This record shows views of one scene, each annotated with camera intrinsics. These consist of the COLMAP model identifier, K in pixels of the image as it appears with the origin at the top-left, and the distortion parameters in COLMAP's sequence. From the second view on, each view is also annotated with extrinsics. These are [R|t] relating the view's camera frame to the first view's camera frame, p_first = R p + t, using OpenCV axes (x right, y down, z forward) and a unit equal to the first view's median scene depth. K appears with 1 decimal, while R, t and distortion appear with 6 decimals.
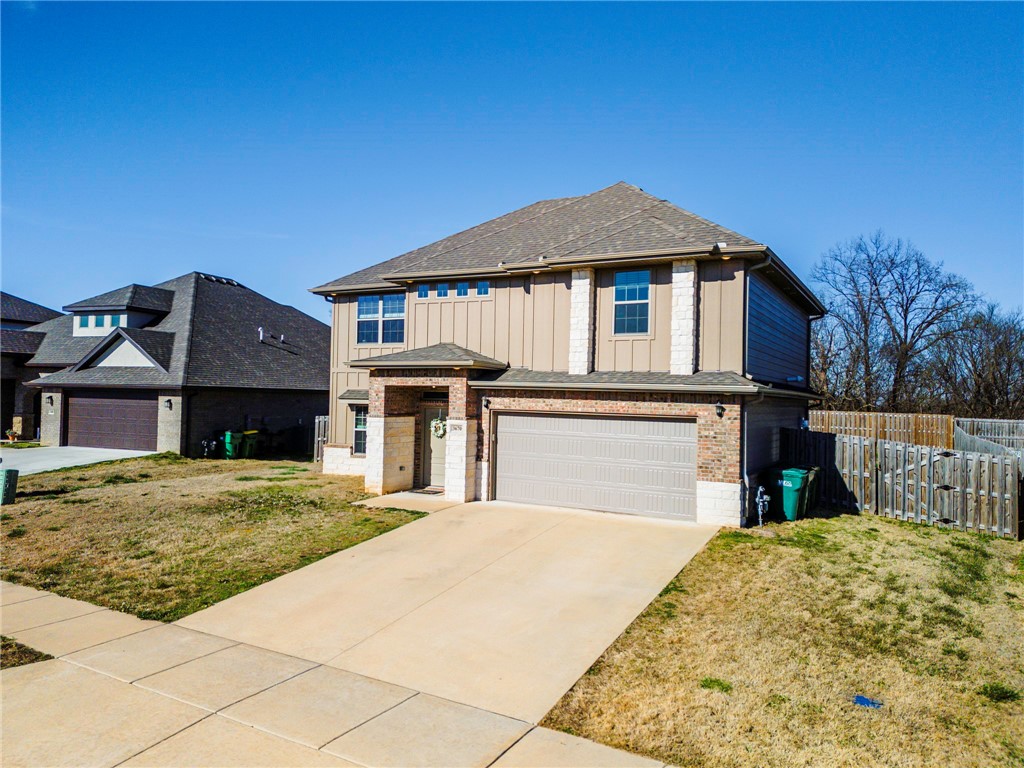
lens RADIAL K [[741.0, 0, 512.0], [0, 741.0, 384.0], [0, 0, 1]] dist [0.034819, -0.000563]
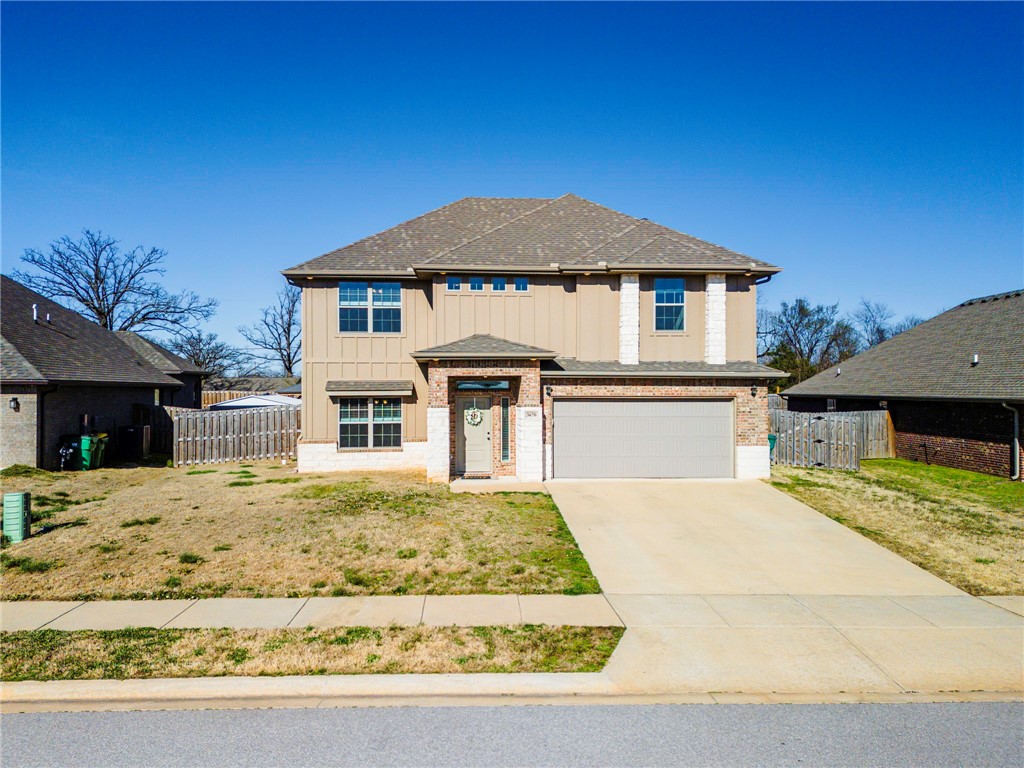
lens RADIAL K [[770.0, 0, 512.0], [0, 770.0, 384.0], [0, 0, 1]] dist [0.041243, 0.001576]
pose [[0.841320, -0.019944, 0.540169, -0.697864], [0.009420, 0.999708, 0.022238, -0.010149], [-0.540455, -0.013621, 0.841263, 0.067190]]
